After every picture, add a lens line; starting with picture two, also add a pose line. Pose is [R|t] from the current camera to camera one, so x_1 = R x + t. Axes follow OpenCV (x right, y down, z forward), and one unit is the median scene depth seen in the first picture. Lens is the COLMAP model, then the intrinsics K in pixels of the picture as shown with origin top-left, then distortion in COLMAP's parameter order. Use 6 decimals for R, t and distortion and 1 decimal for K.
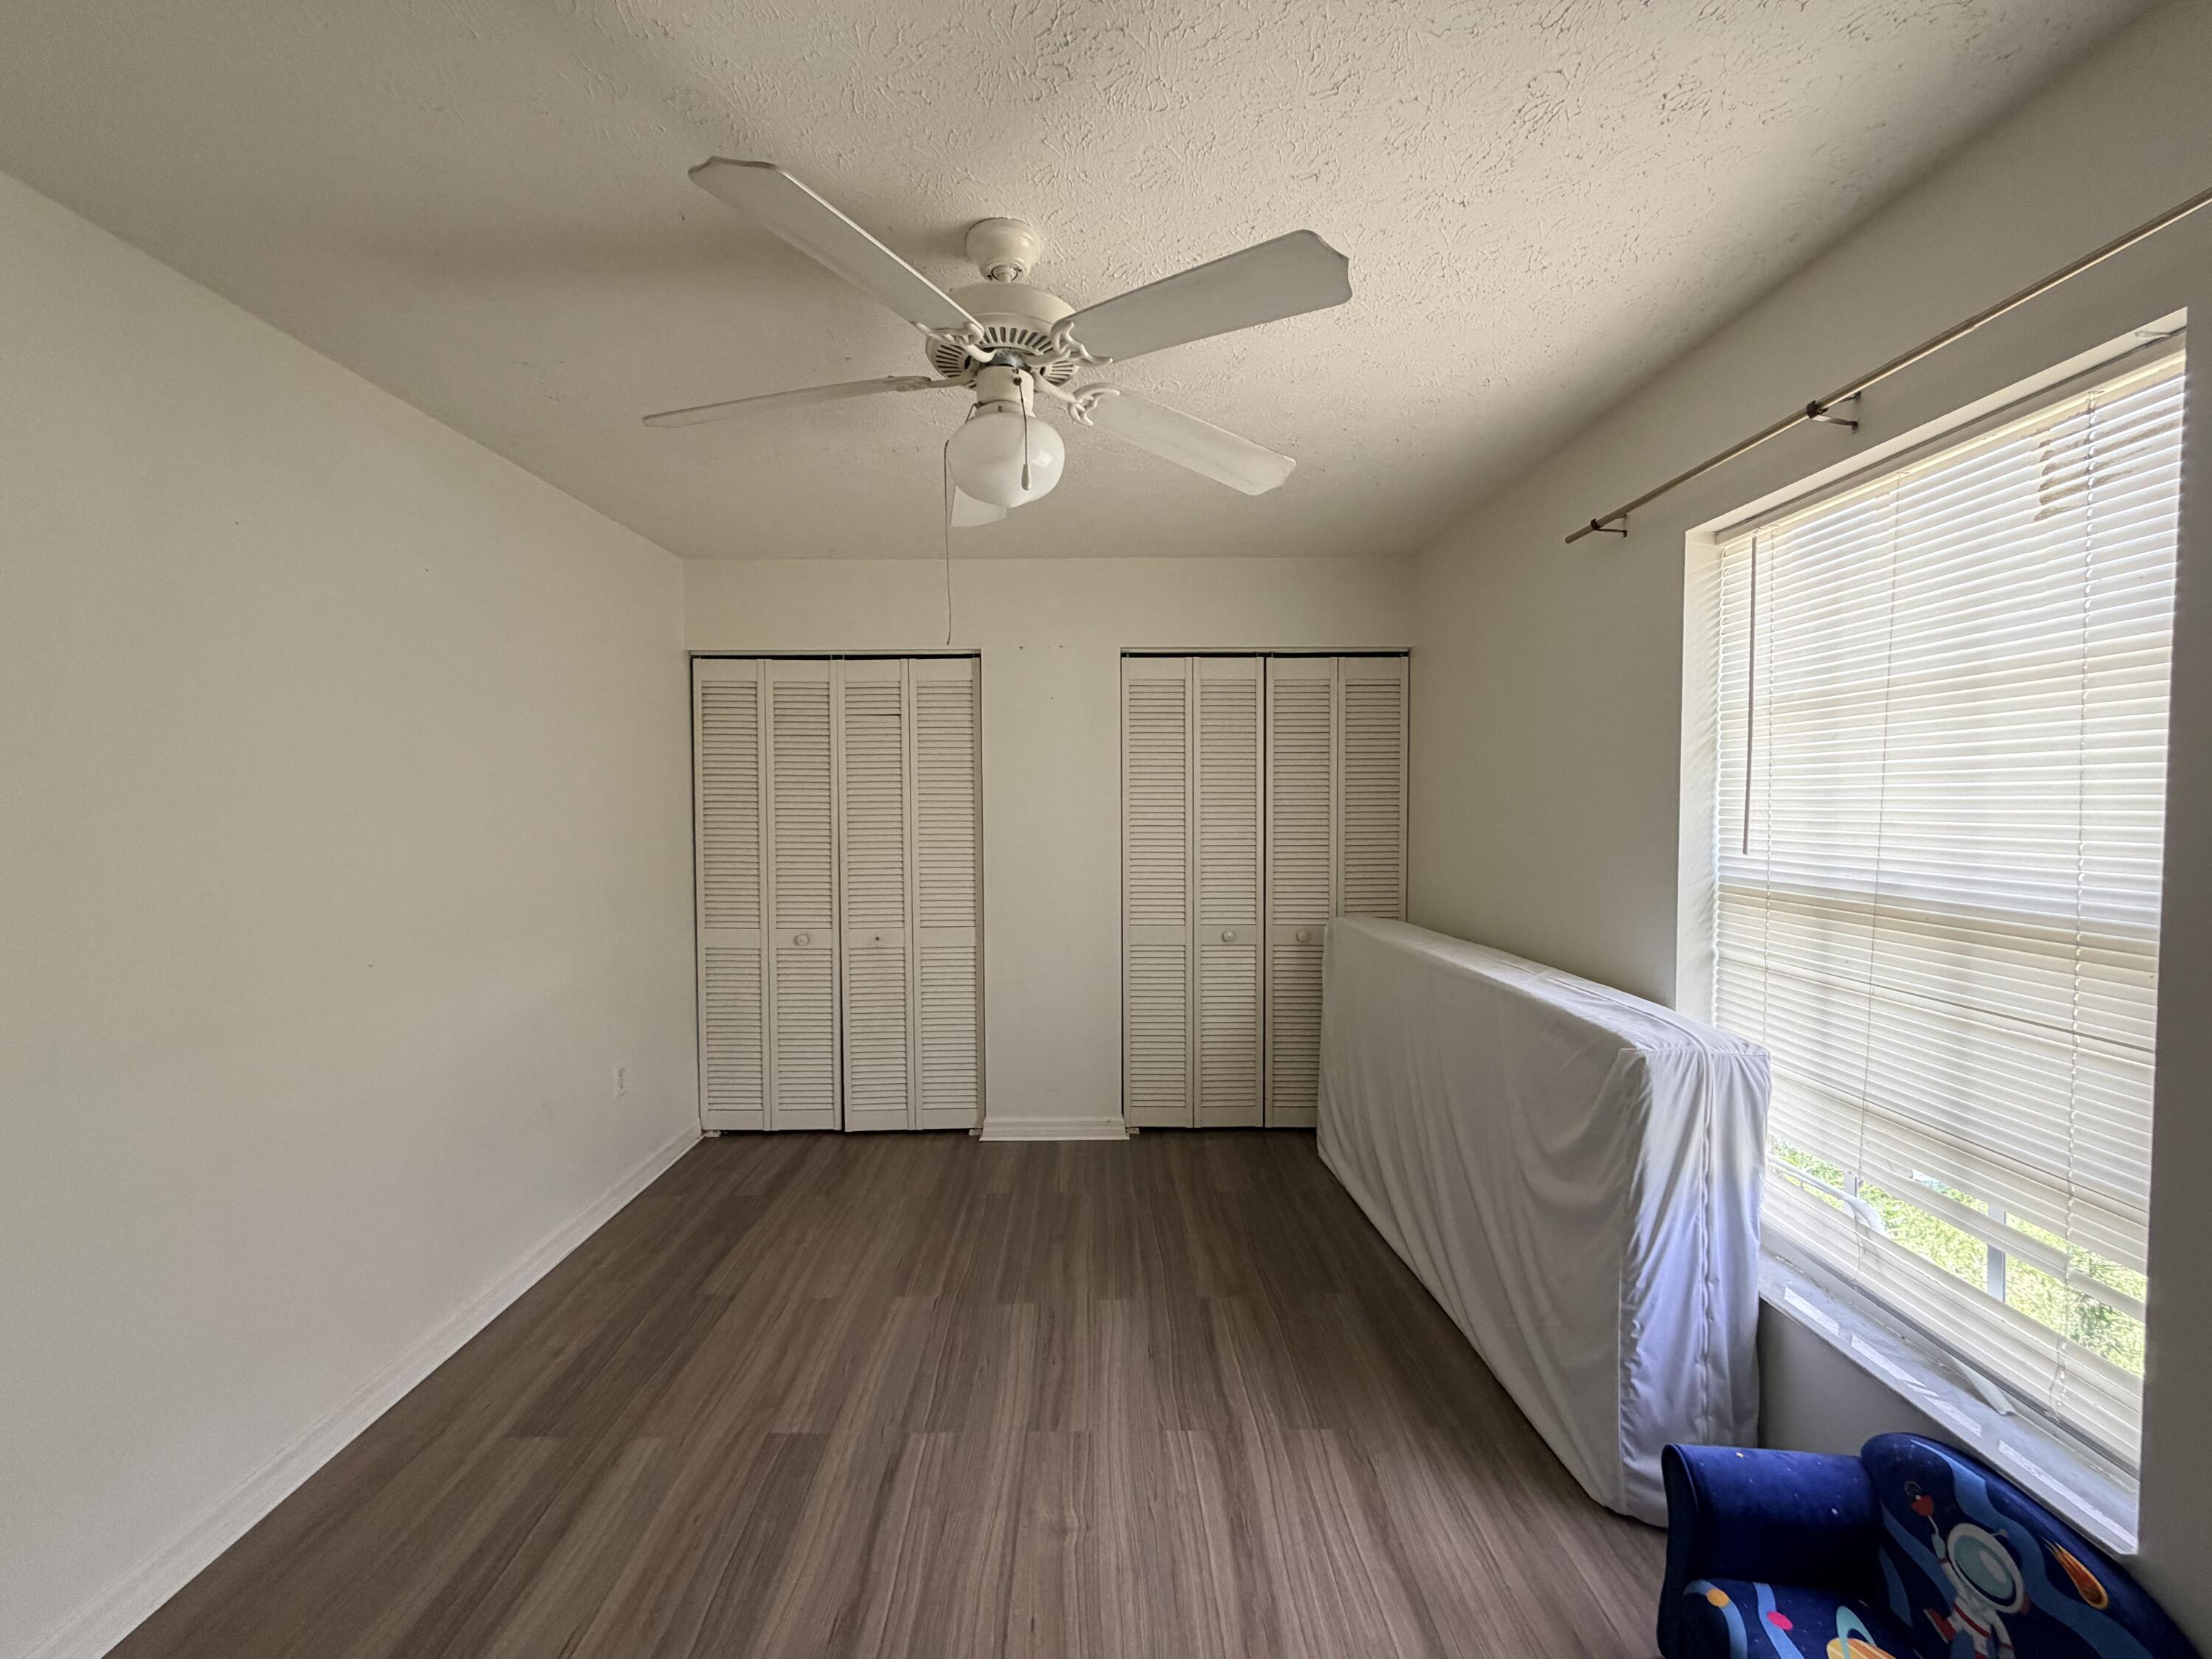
lens RADIAL K [[884.5, 0, 1108.3], [0, 884.5, 830.8], [0, 0, 1]] dist [-0.000058, 0.000137]
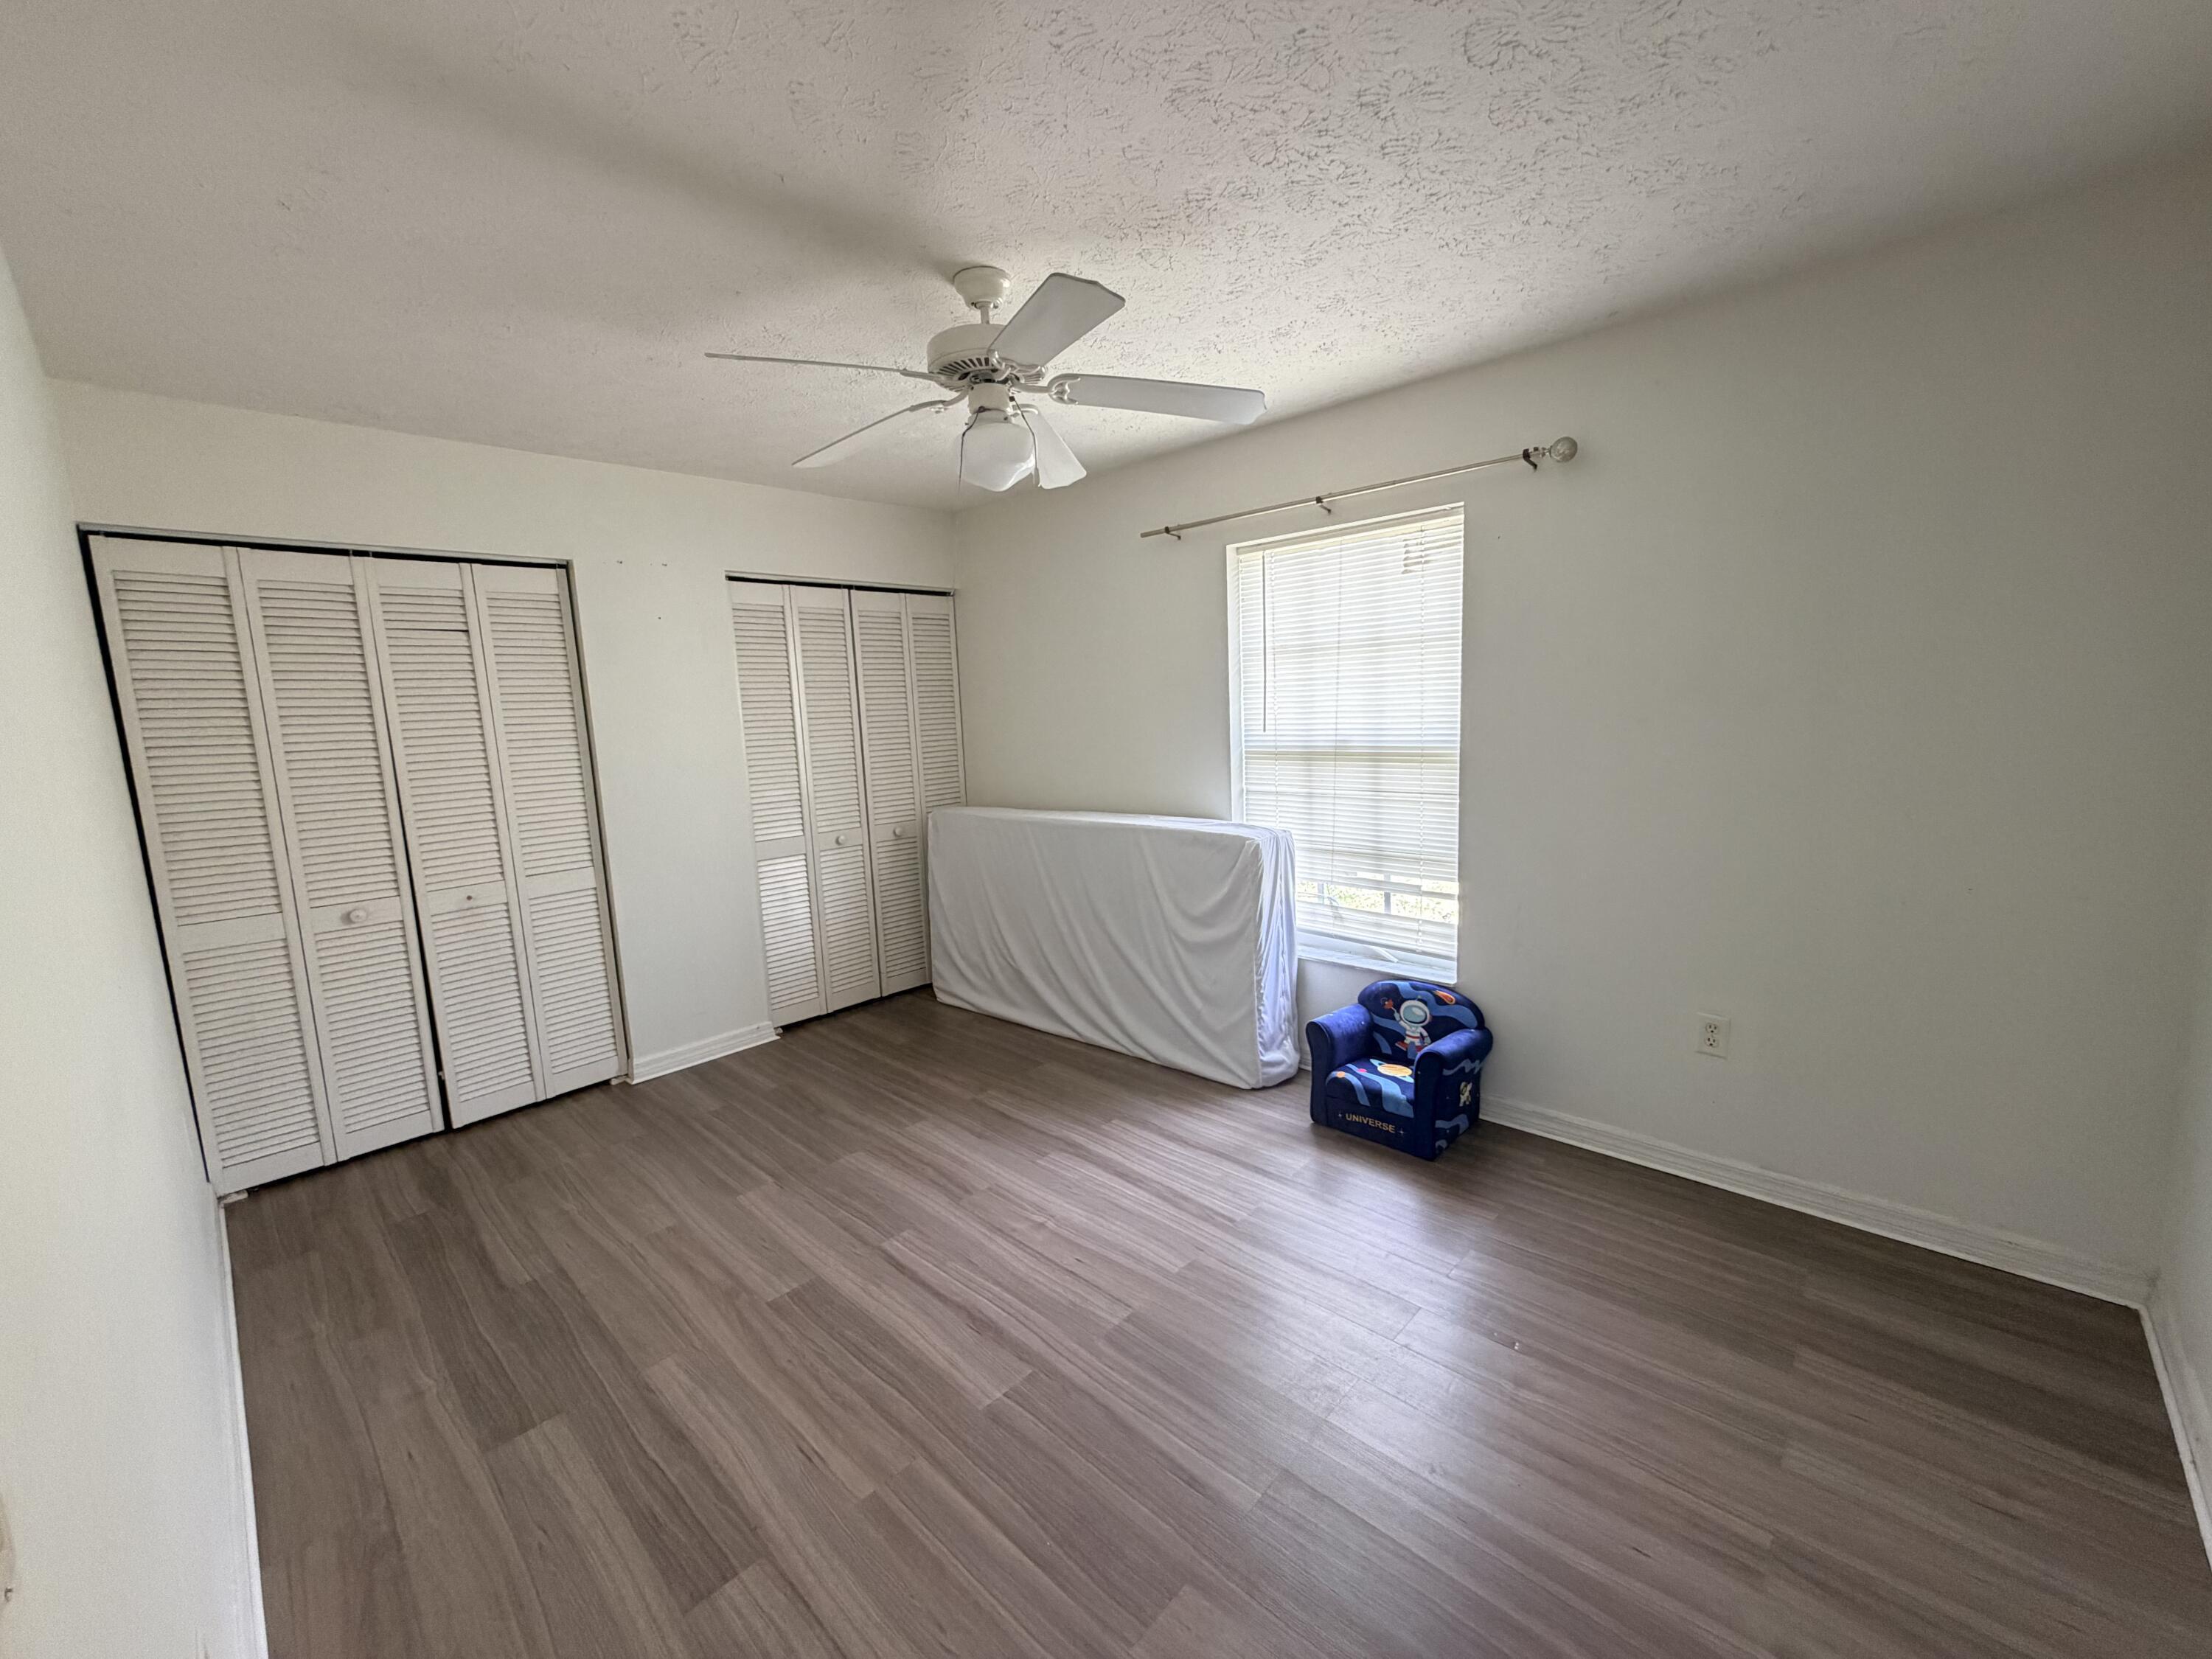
lens RADIAL K [[884.5, 0, 1103.6], [0, 884.5, 826.9], [0, 0, 1]] dist [-0.000058, 0.000137]
pose [[0.698647, -0.123755, 0.704682, -0.790813], [0.063044, 0.991744, 0.111664, -0.003521], [-0.712683, -0.033587, 0.700681, -0.050299]]
